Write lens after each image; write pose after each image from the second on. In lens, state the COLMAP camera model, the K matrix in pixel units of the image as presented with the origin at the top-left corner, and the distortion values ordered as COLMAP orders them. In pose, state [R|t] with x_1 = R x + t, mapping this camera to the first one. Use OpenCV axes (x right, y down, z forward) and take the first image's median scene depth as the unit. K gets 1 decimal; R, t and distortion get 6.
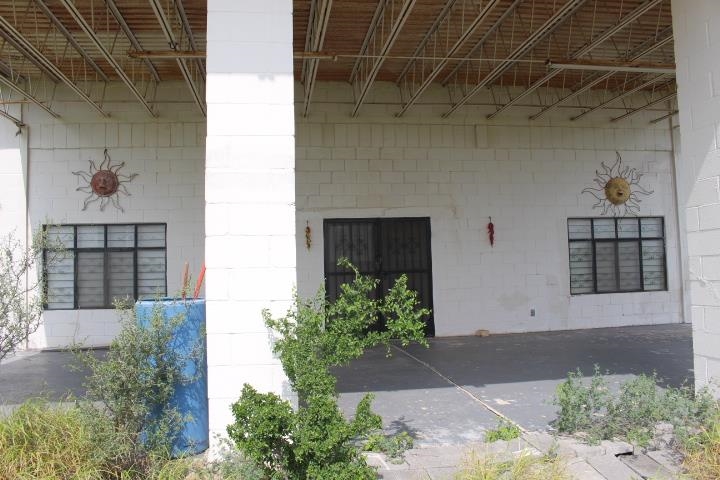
lens RADIAL K [[585.0, 0, 360.5], [0, 585.0, 231.3], [0, 0, 1]] dist [-0.090277, 0.010877]
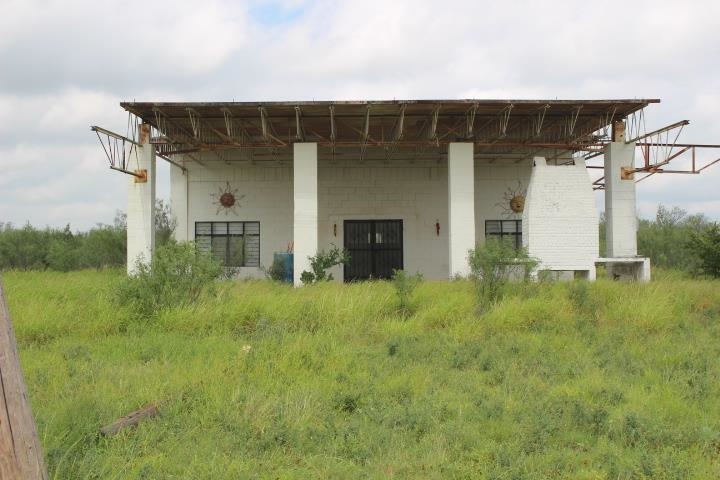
lens RADIAL K [[605.4, 0, 360.0], [0, 605.4, 240.0], [0, 0, 1]] dist [-0.001085, -0.000321]
pose [[0.995739, 0.015026, -0.090983, 0.171160], [-0.011104, 0.998994, 0.043454, -0.043958], [0.091544, -0.042259, 0.994904, -0.942009]]
